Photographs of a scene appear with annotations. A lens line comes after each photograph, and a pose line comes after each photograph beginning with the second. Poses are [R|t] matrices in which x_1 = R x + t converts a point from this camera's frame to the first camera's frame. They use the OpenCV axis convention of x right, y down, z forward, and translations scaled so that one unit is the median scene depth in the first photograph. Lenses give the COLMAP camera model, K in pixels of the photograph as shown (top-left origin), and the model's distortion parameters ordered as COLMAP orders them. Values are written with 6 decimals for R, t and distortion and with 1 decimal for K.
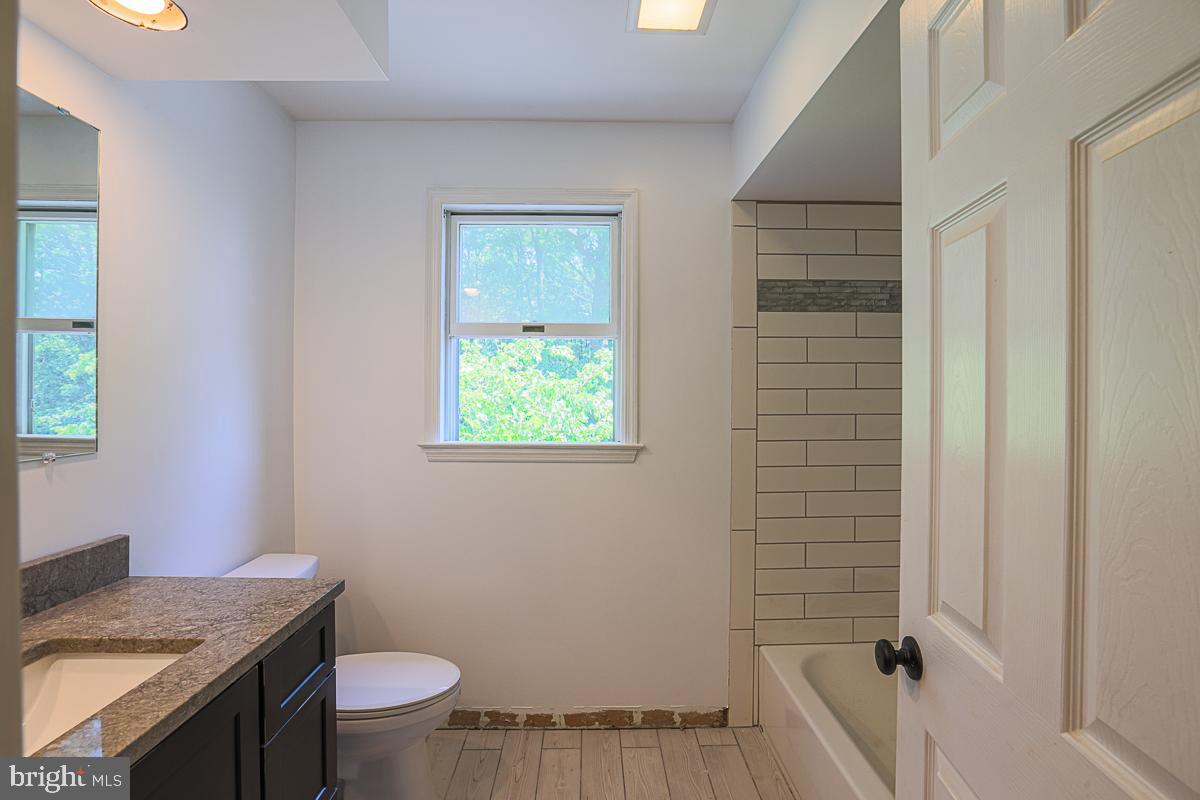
lens RADIAL K [[550.4, 0, 600.2], [0, 550.4, 396.8], [0, 0, 1]] dist [-0.047870, 0.015640]
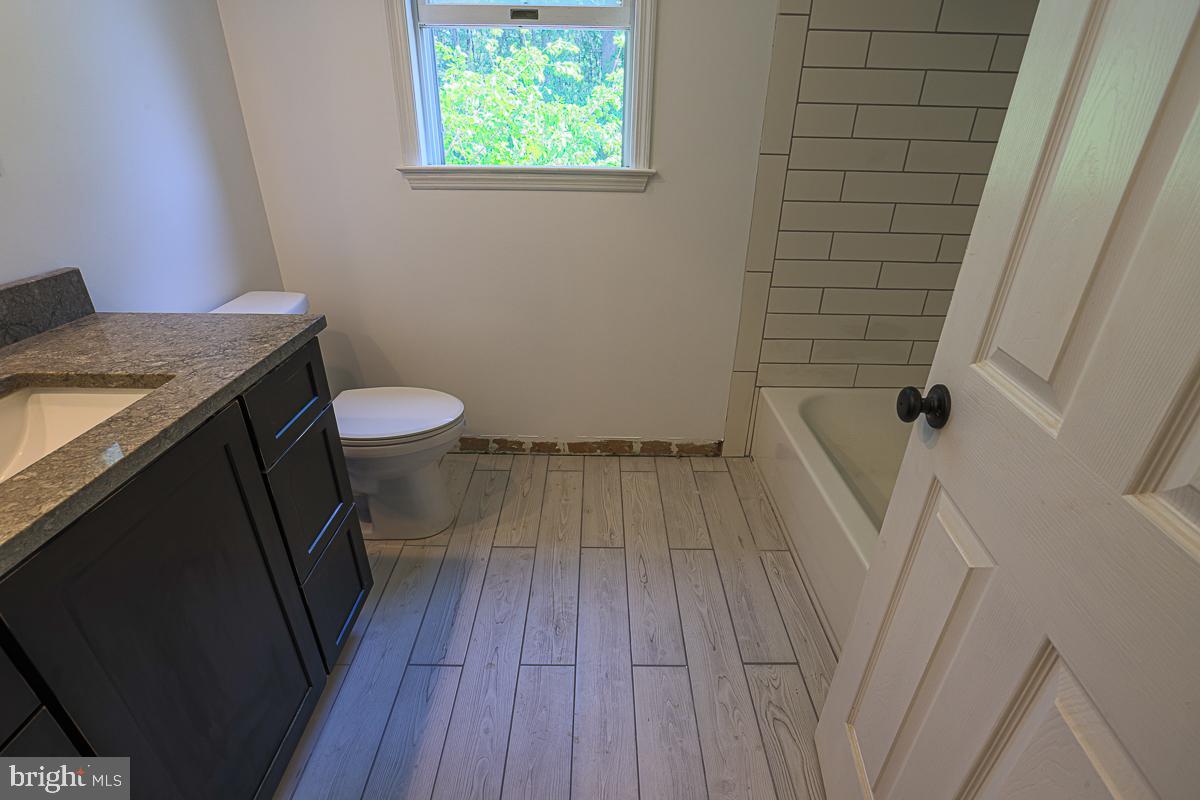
lens RADIAL K [[550.4, 0, 597.9], [0, 550.4, 394.6], [0, 0, 1]] dist [-0.047870, 0.015640]
pose [[0.999700, 0.019041, -0.015375, 0.007326], [-0.010460, 0.900402, 0.434933, 0.032126], [0.022126, -0.434642, 0.900332, 0.073476]]
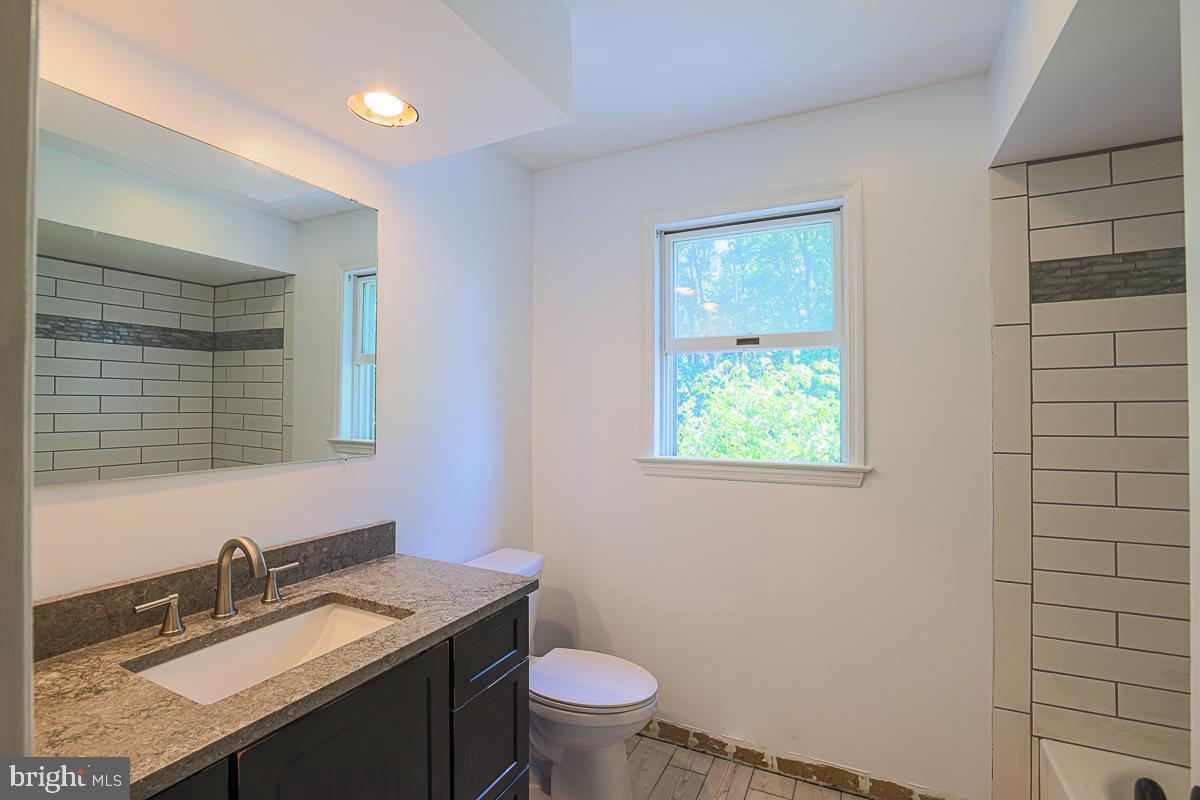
lens RADIAL K [[550.4, 0, 603.1], [0, 550.4, 400.7], [0, 0, 1]] dist [-0.047870, 0.015640]
pose [[0.885355, -0.008705, -0.464834, 0.104451], [-0.000196, 0.999818, -0.019096, -0.002142], [0.464916, 0.016998, 0.885192, 0.043298]]
